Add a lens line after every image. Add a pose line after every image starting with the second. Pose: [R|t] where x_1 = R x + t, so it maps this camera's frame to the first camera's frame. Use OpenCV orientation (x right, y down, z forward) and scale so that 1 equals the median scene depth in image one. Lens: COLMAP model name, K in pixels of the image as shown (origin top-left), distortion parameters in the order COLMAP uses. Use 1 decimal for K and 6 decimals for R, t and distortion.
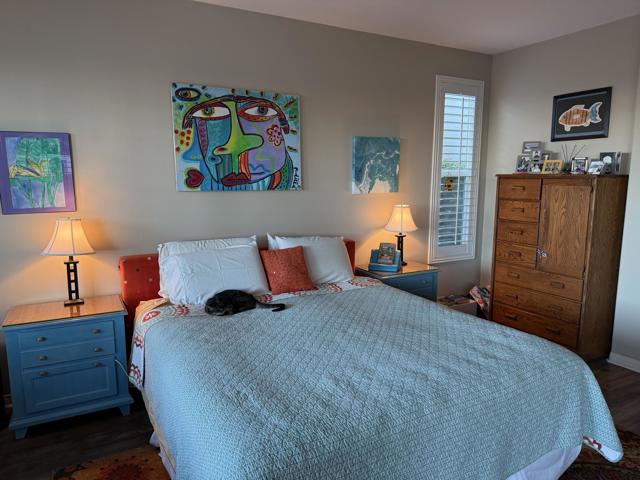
lens RADIAL K [[450.8, 0, 320.0], [0, 450.8, 240.0], [0, 0, 1]] dist [0.088877, -0.111189]
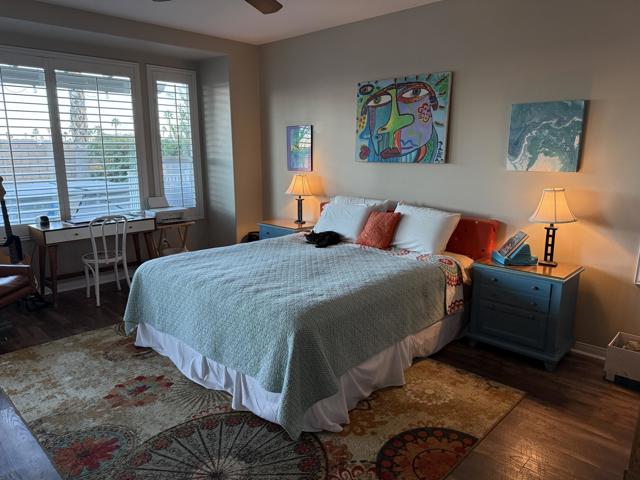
lens RADIAL K [[450.8, 0, 320.0], [0, 450.8, 240.0], [0, 0, 1]] dist [0.088877, -0.111189]
pose [[0.291342, 0.192185, -0.937115, 0.946145], [-0.134701, 0.978093, 0.158711, -0.070277], [0.947088, 0.079991, 0.310847, 0.441797]]
